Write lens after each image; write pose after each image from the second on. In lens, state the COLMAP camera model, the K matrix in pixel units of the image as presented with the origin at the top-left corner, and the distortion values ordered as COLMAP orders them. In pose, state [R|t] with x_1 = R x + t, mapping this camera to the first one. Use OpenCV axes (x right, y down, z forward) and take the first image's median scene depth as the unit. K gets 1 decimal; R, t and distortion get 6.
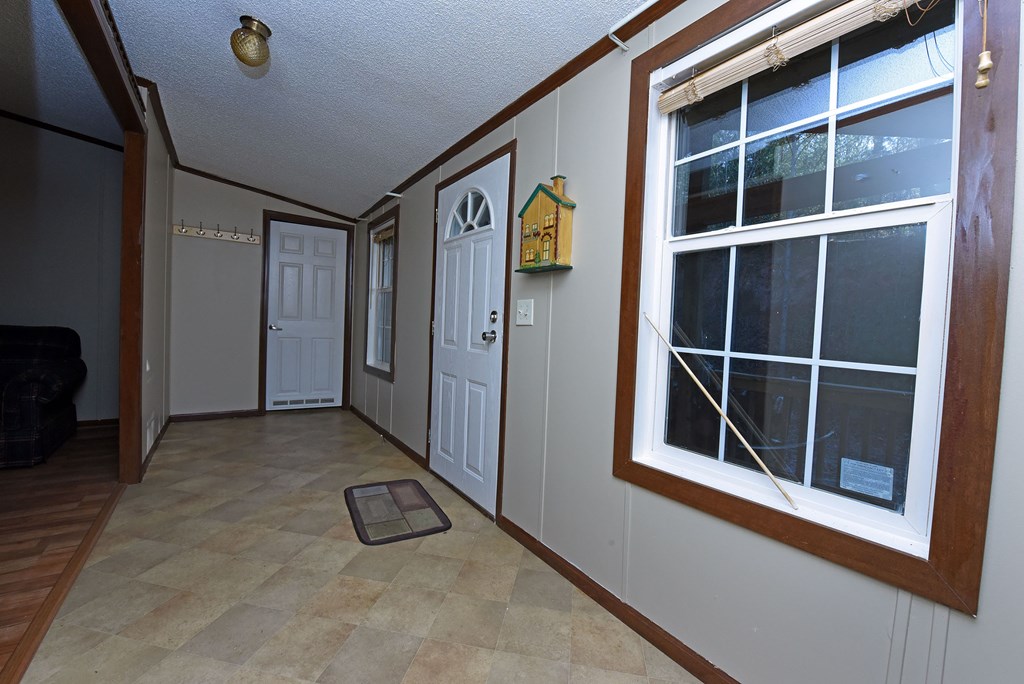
lens RADIAL K [[409.6, 0, 512.3], [0, 409.6, 338.1], [0, 0, 1]] dist [-0.021482, -0.000409]
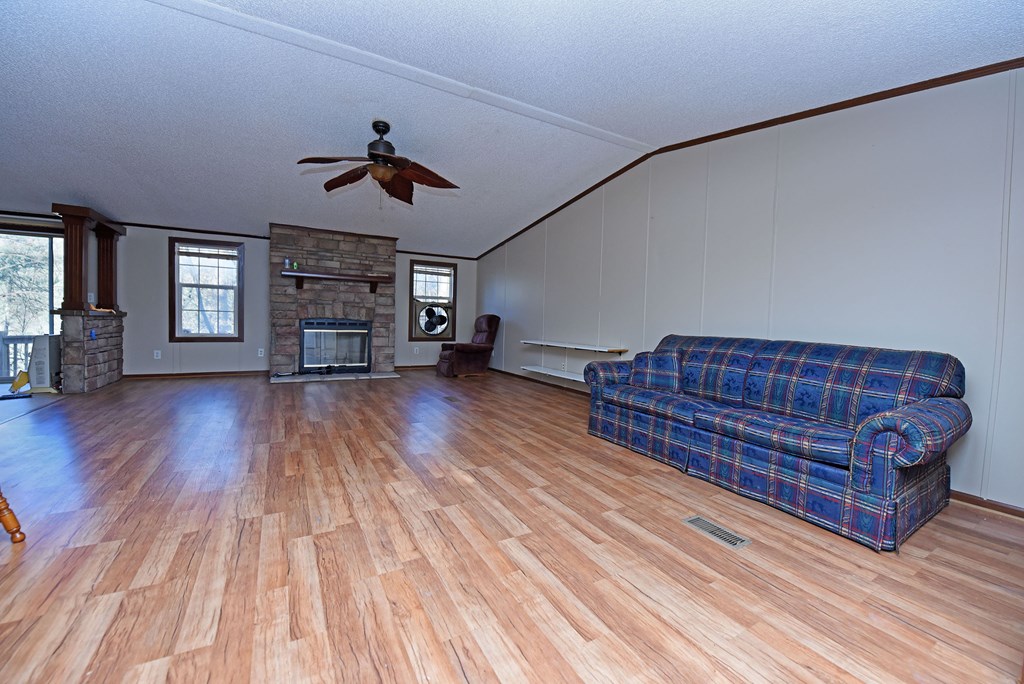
lens RADIAL K [[403.4, 0, 501.6], [0, 403.4, 336.7], [0, 0, 1]] dist [-0.014357, -0.000098]
pose [[-0.116742, -0.001200, -0.993162, -0.421637], [-0.065146, 0.997855, 0.006452, -0.016381], [0.991023, 0.065454, -0.116569, 0.381669]]
